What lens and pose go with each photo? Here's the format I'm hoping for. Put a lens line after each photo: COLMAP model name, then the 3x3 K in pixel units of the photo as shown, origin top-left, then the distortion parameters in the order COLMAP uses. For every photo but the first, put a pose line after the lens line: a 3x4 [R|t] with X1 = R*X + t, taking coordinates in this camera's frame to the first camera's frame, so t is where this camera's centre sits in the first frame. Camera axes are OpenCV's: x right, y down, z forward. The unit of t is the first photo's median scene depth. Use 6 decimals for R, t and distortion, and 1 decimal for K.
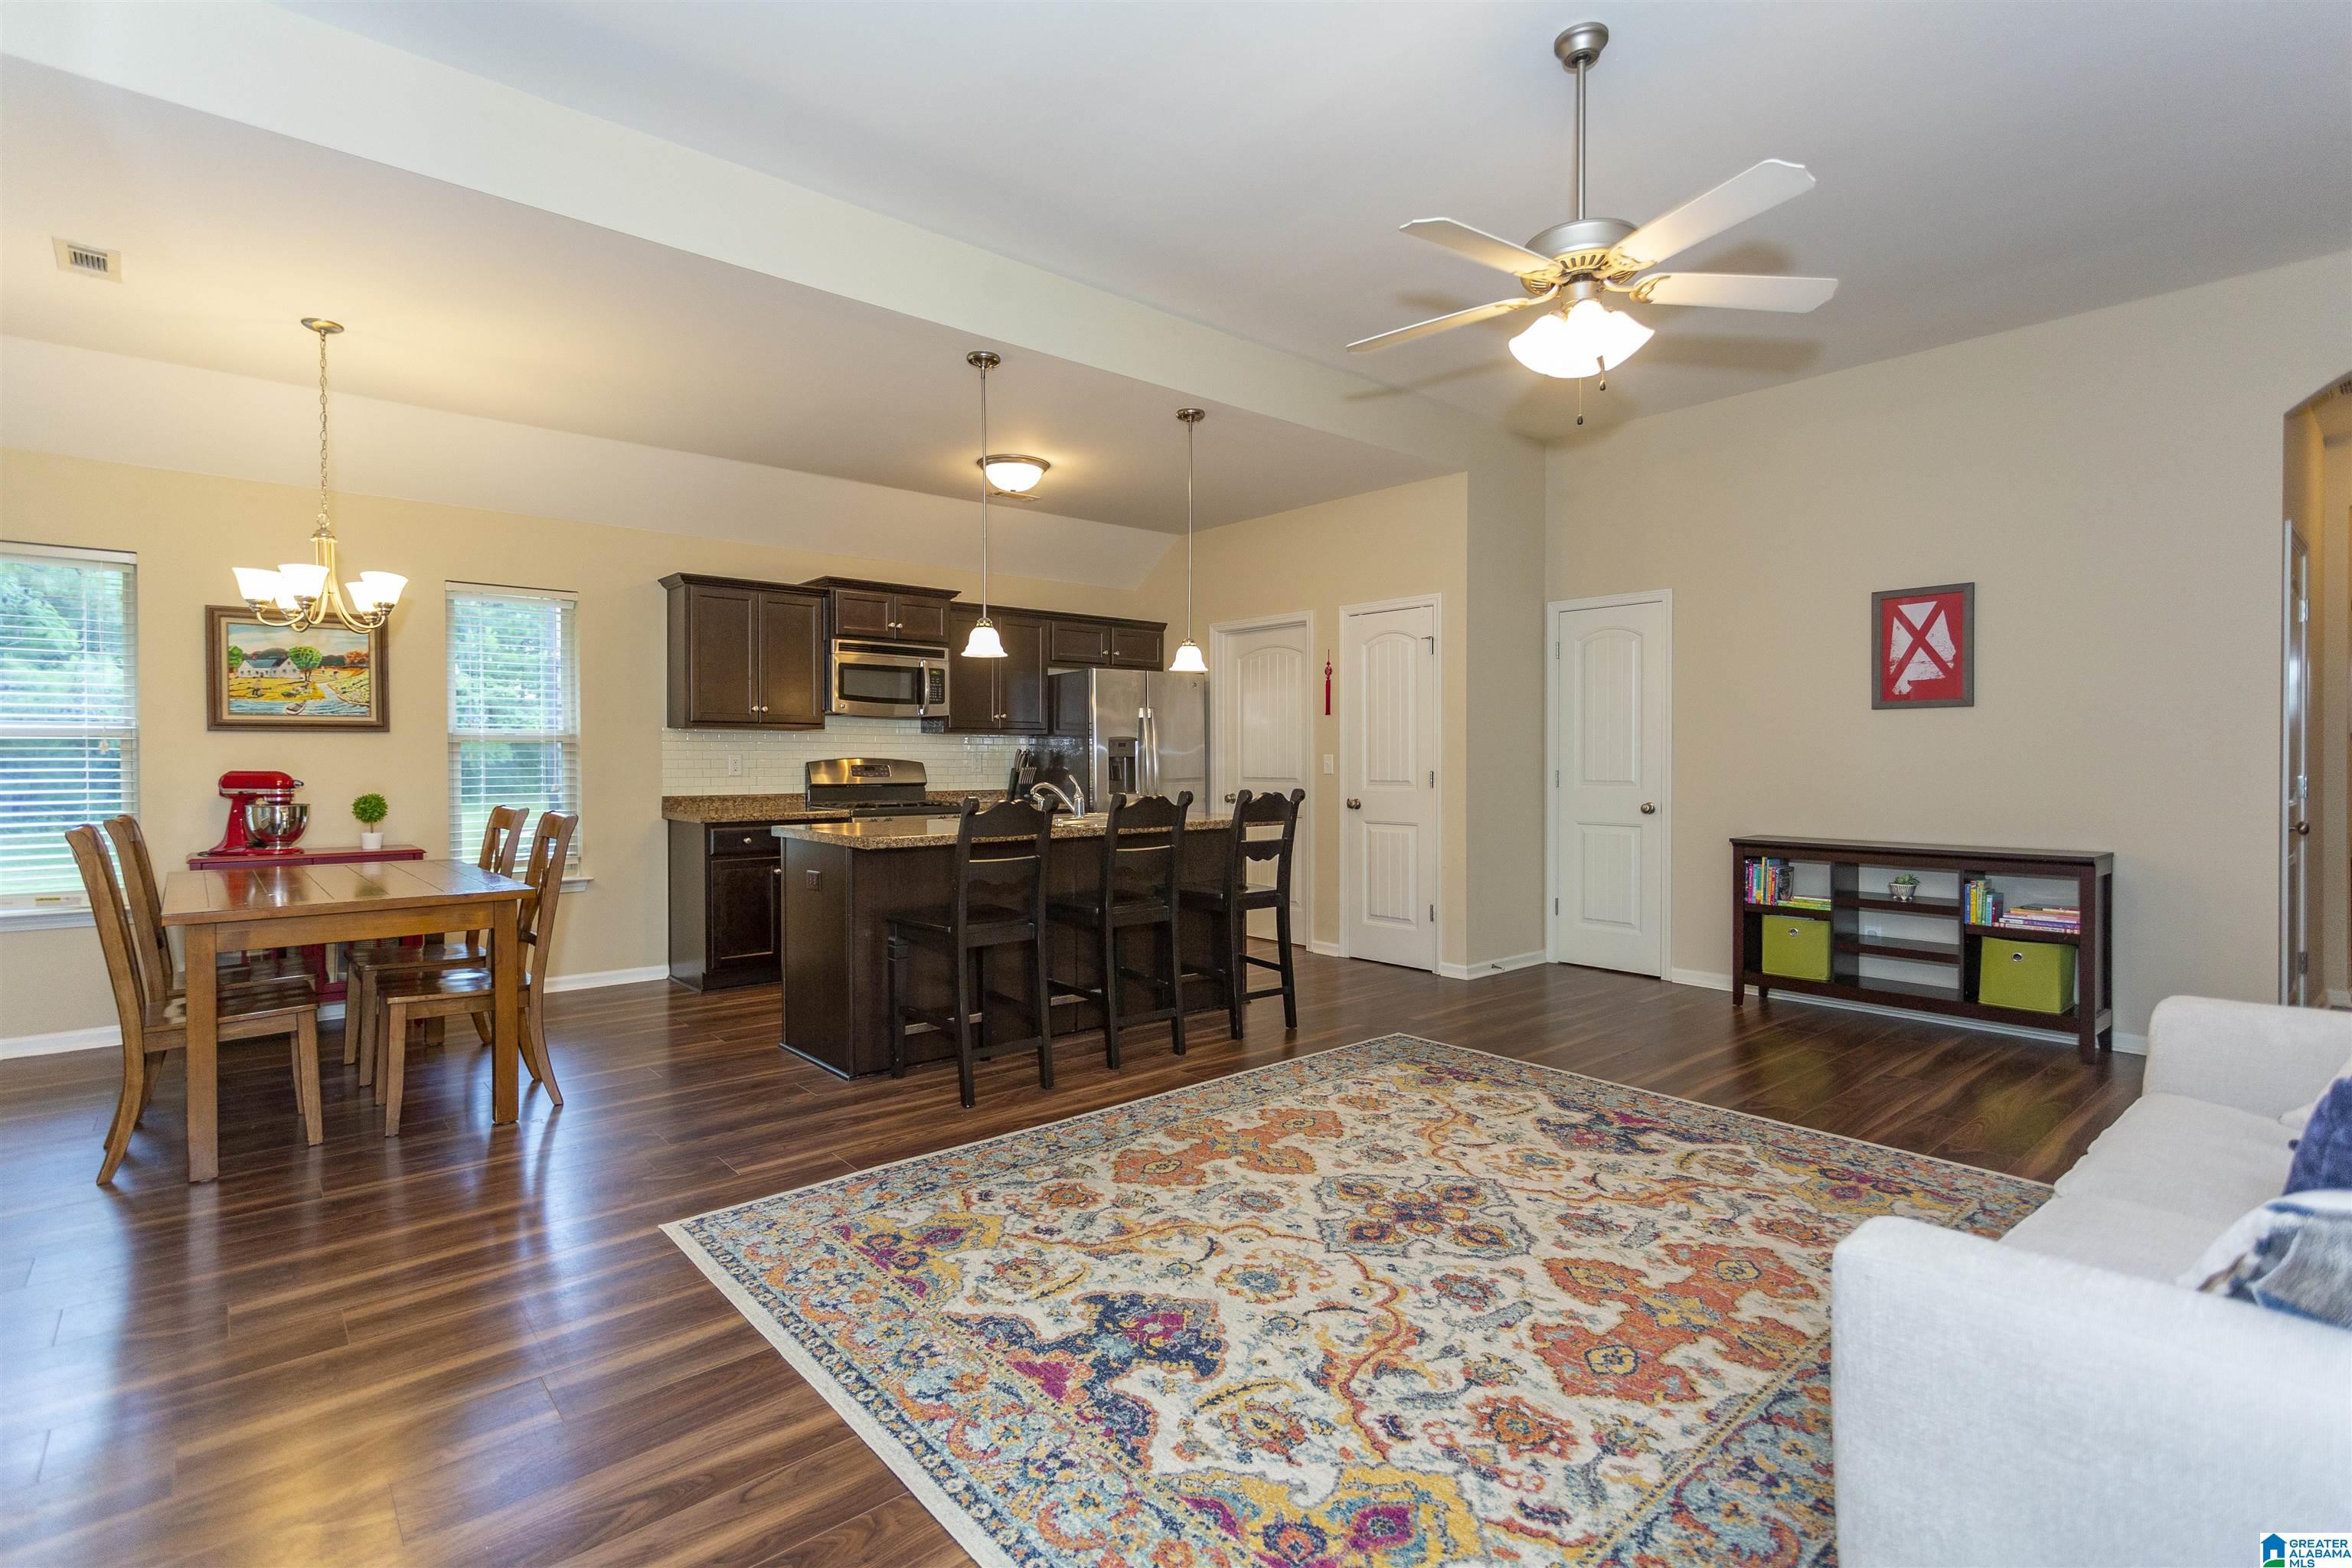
lens RADIAL K [[1106.8, 0, 1169.5], [0, 1106.8, 763.5], [0, 0, 1]] dist [0.002793, 0.000611]
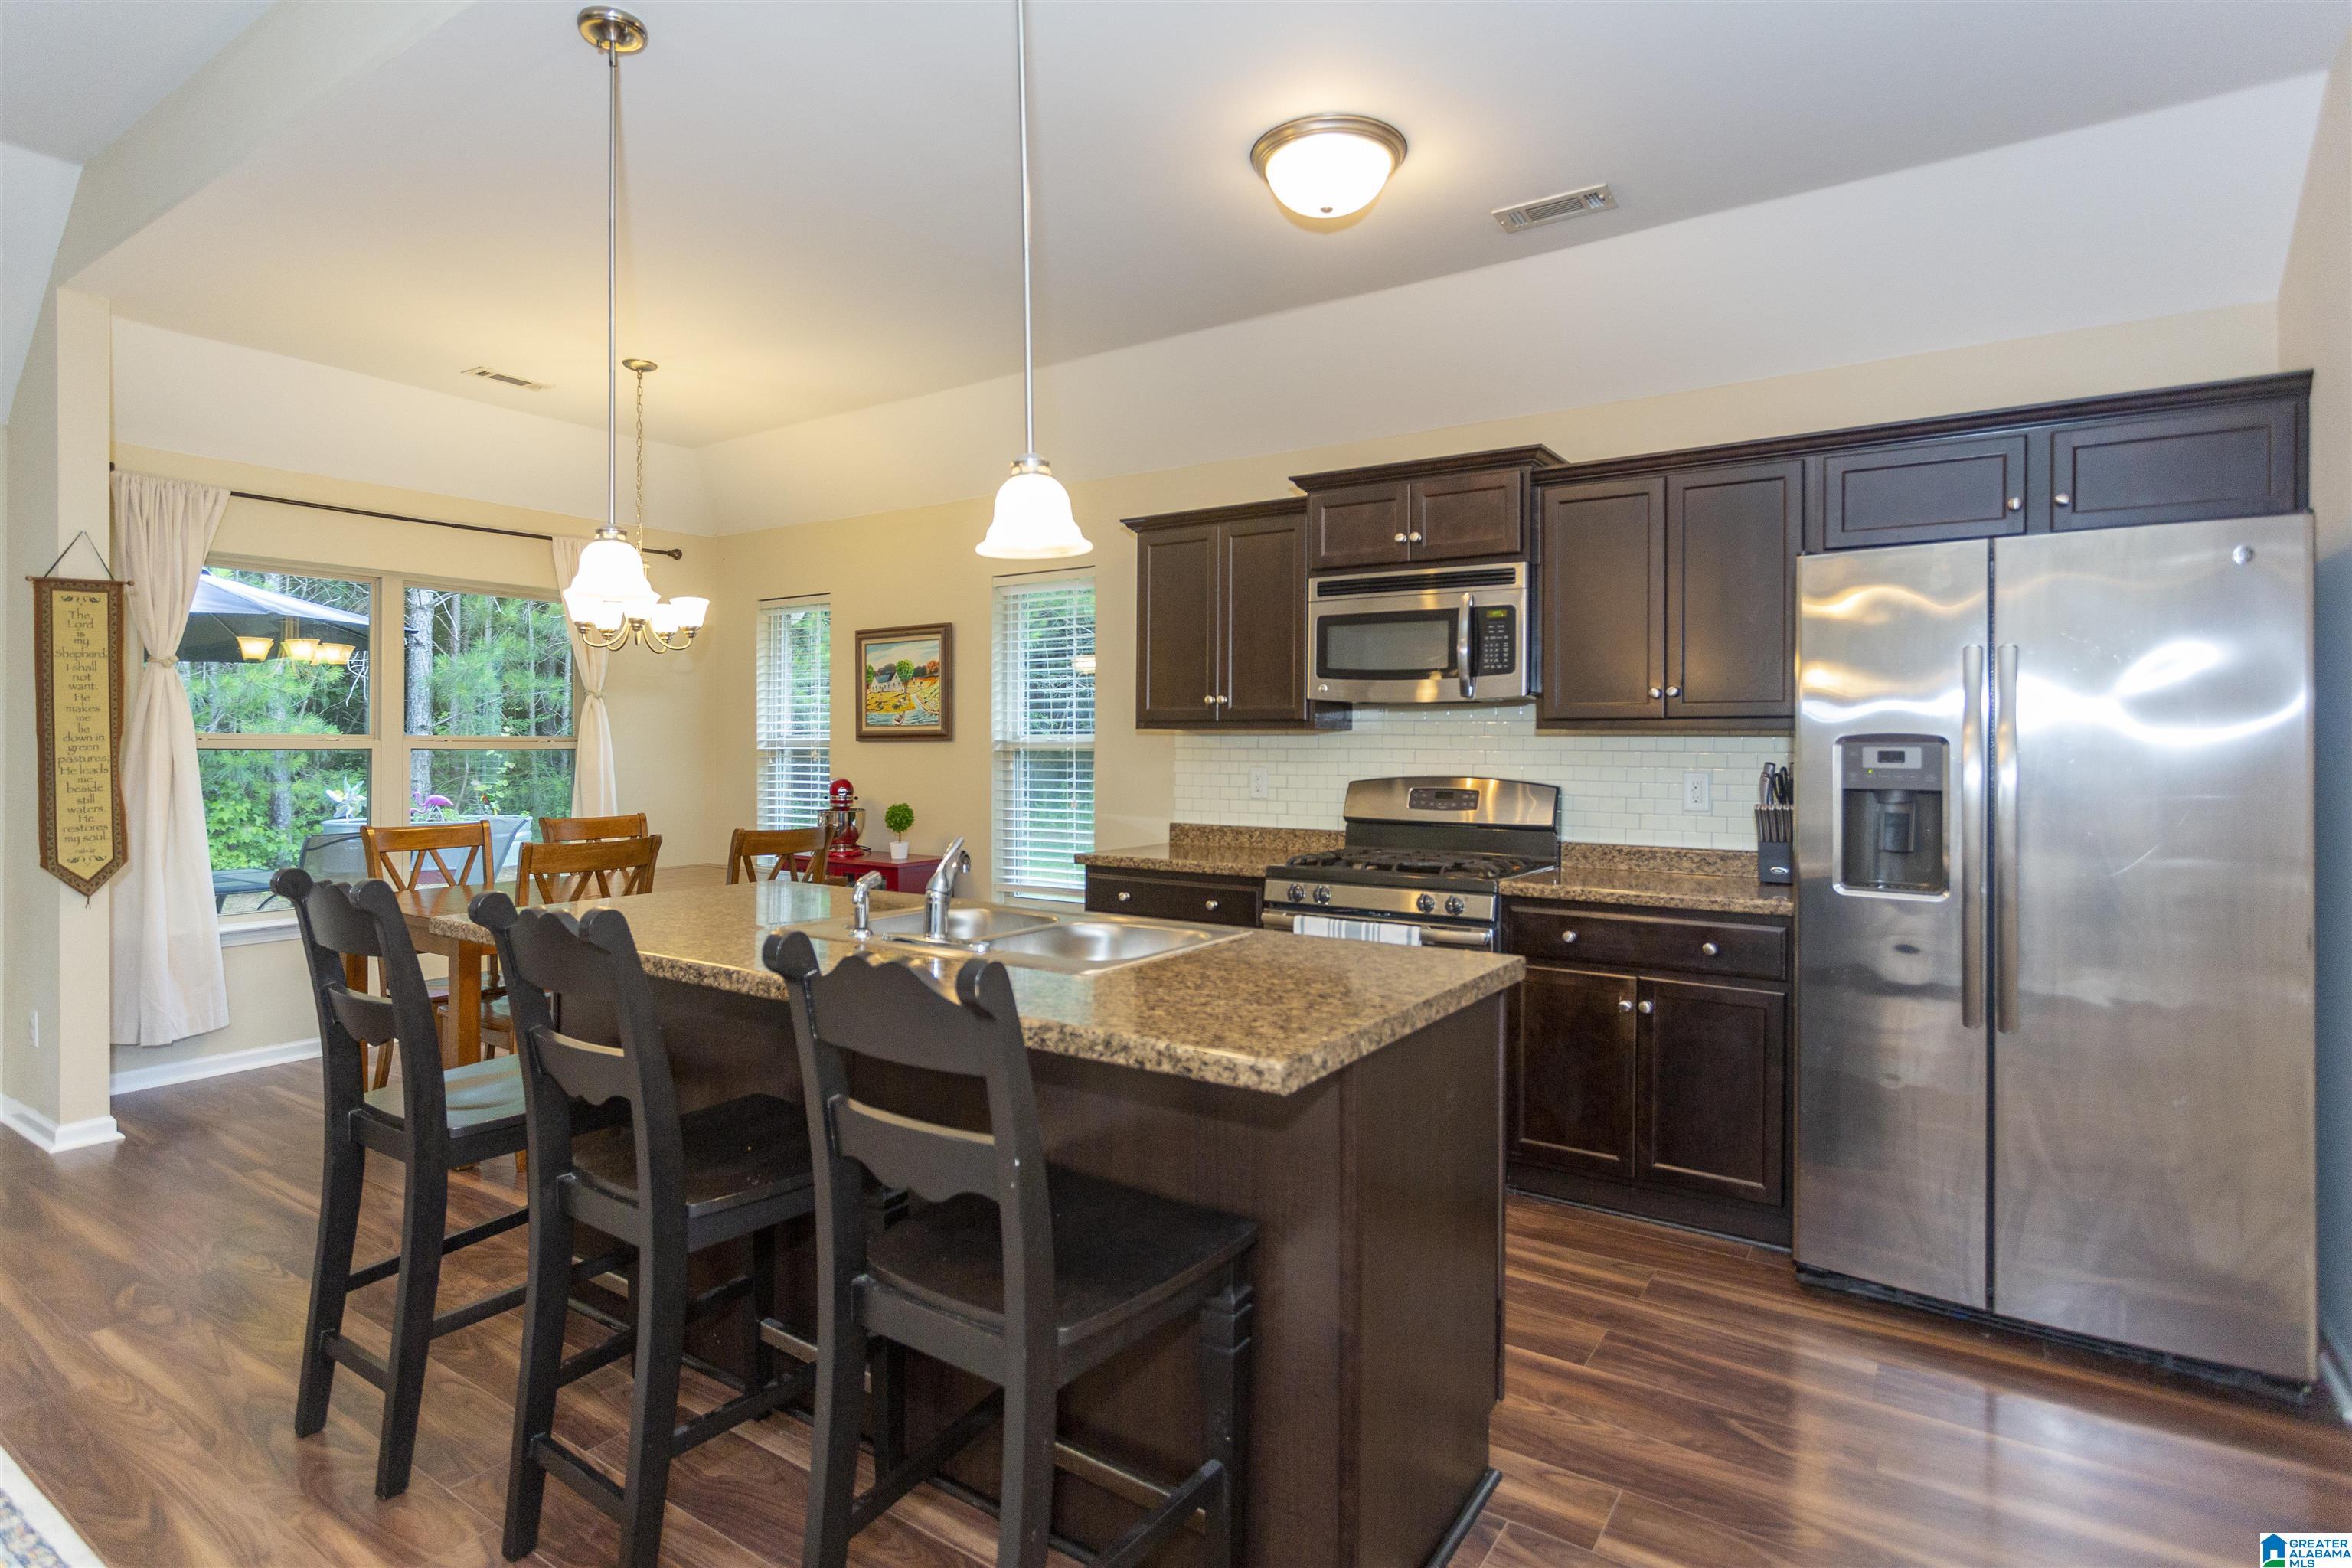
lens RADIAL K [[1184.3, 0, 1179.7], [0, 1184.3, 743.9], [0, 0, 1]] dist [-0.005074, 0.000716]
pose [[0.265631, -0.000820, -0.964074, 0.398021], [-0.008322, 0.999960, -0.003144, -0.026332], [0.964039, 0.008858, 0.265614, 1.020329]]
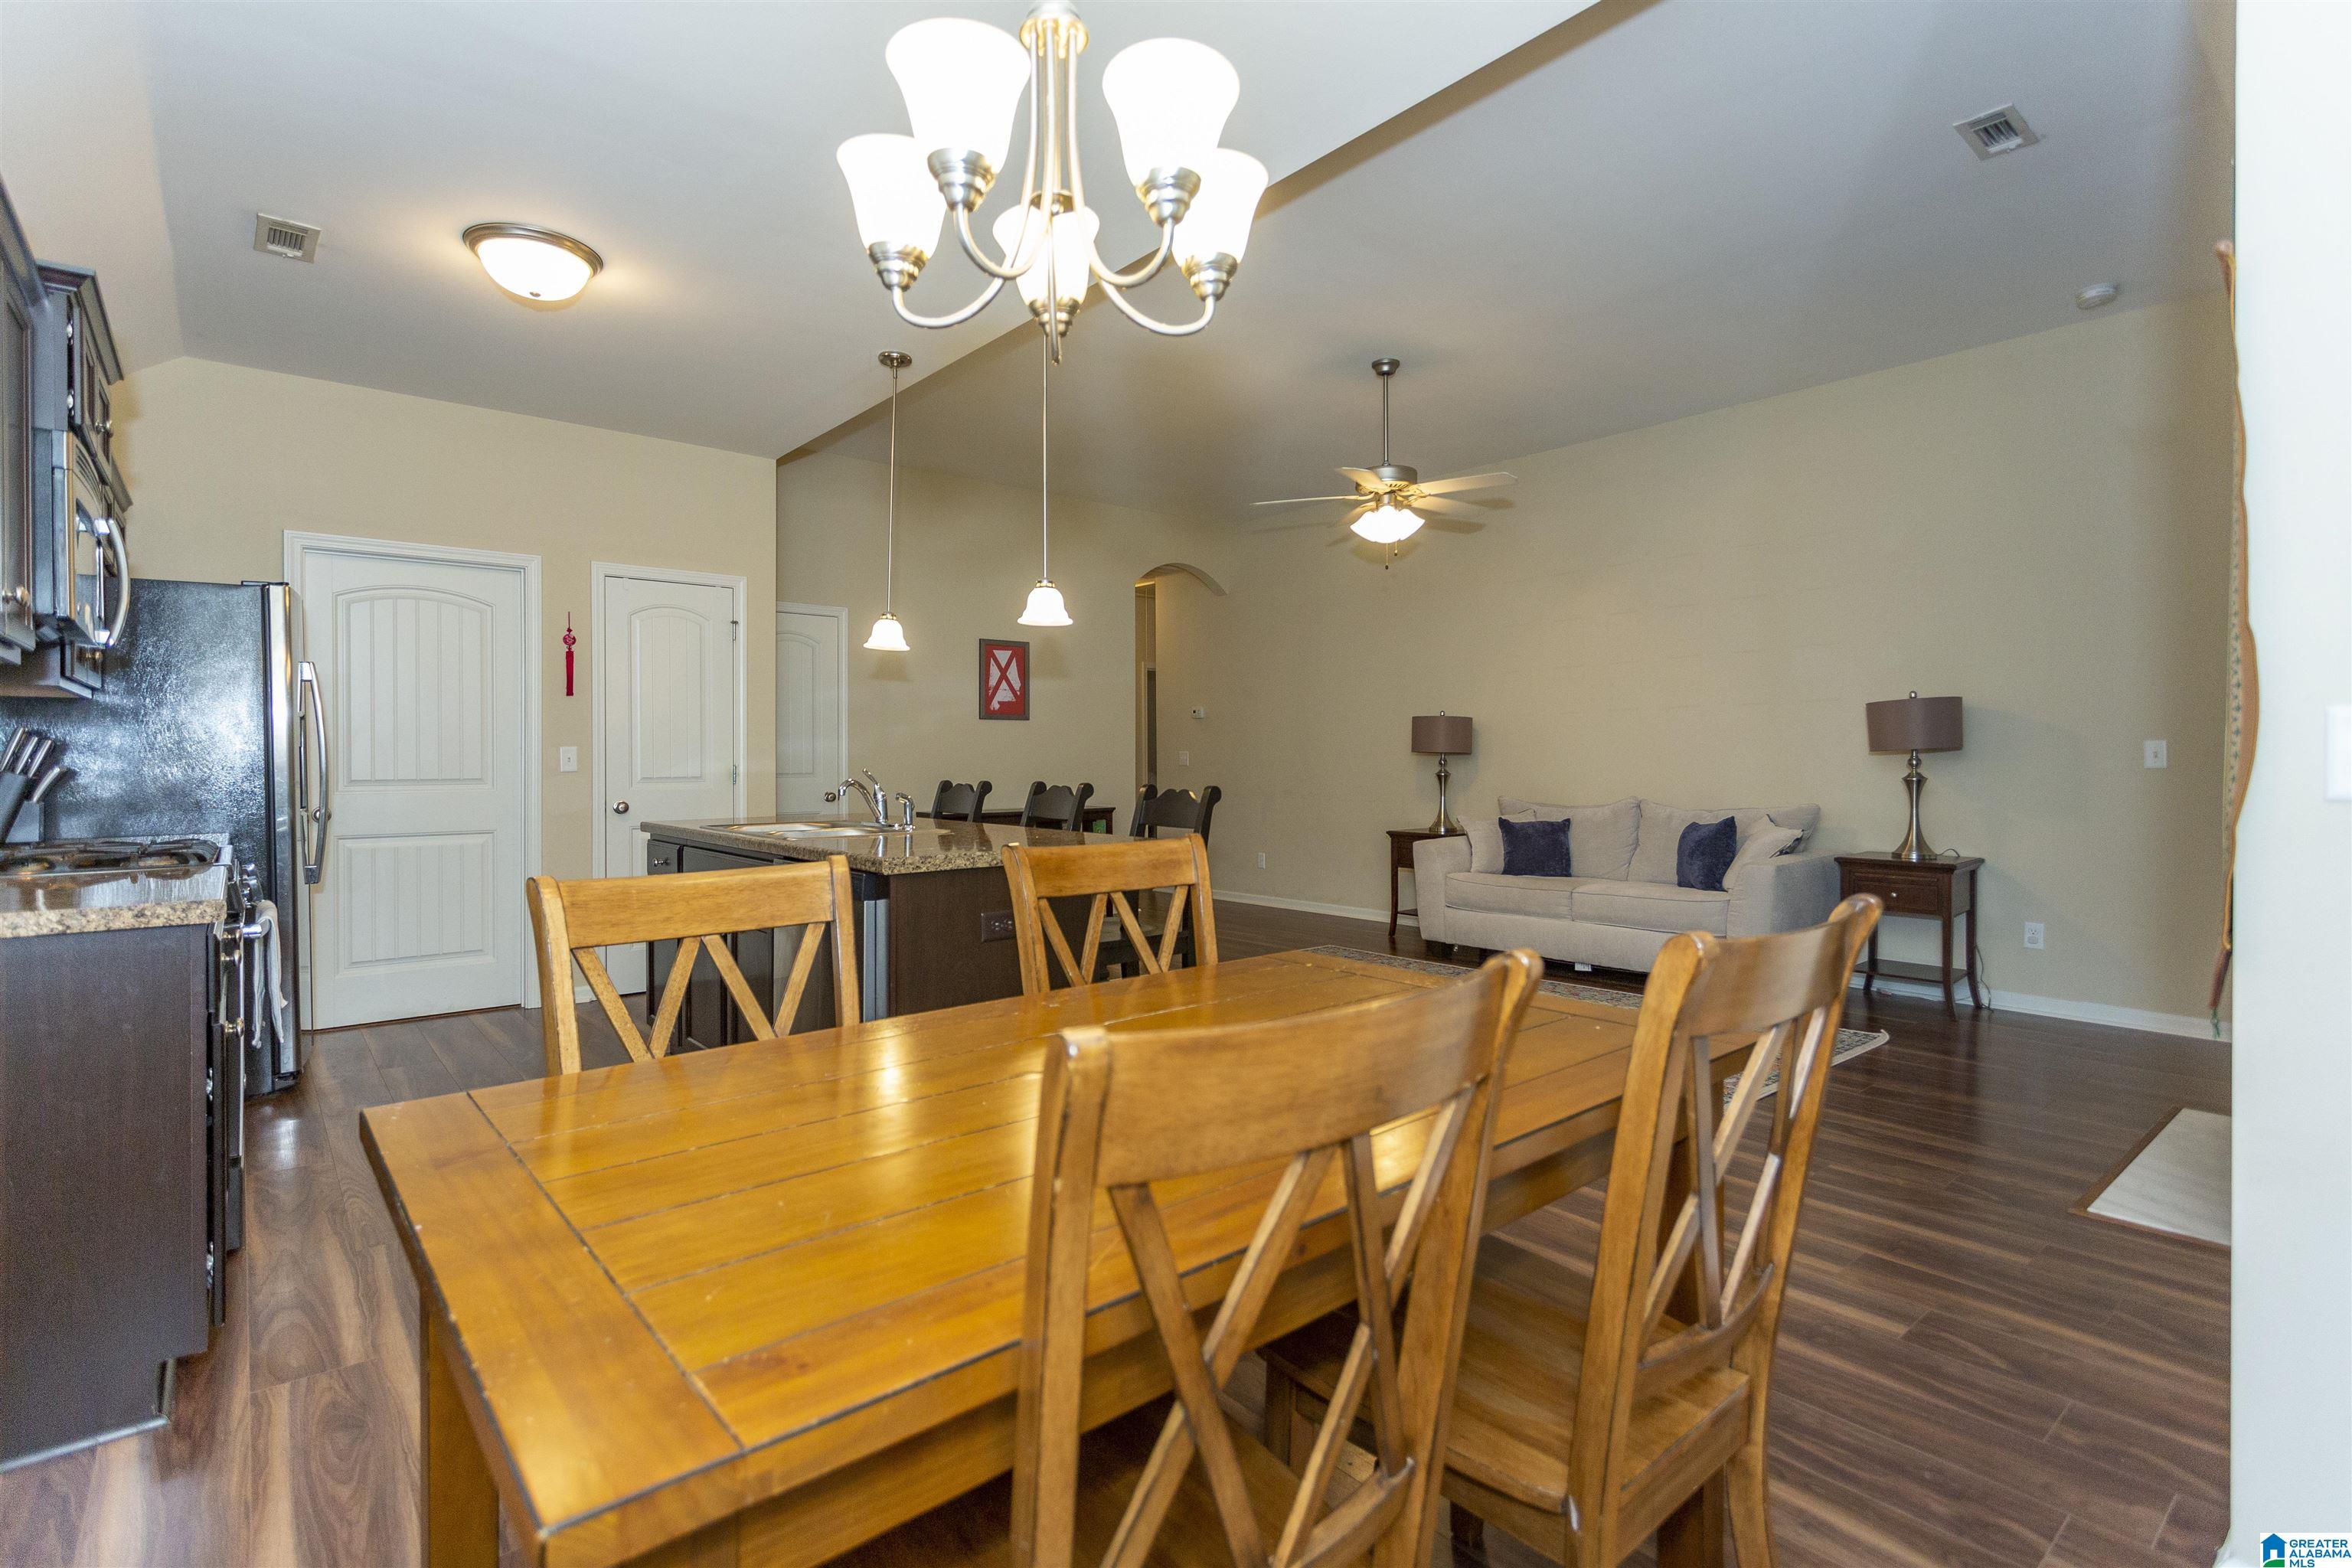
lens RADIAL K [[1106.8, 0, 1169.5], [0, 1106.8, 763.5], [0, 0, 1]] dist [0.002793, 0.000611]
pose [[0.021417, -0.004754, 0.999759, -0.918468], [0.008515, 0.999953, 0.004572, 0.005321], [-0.999734, 0.008415, 0.021457, 0.816011]]
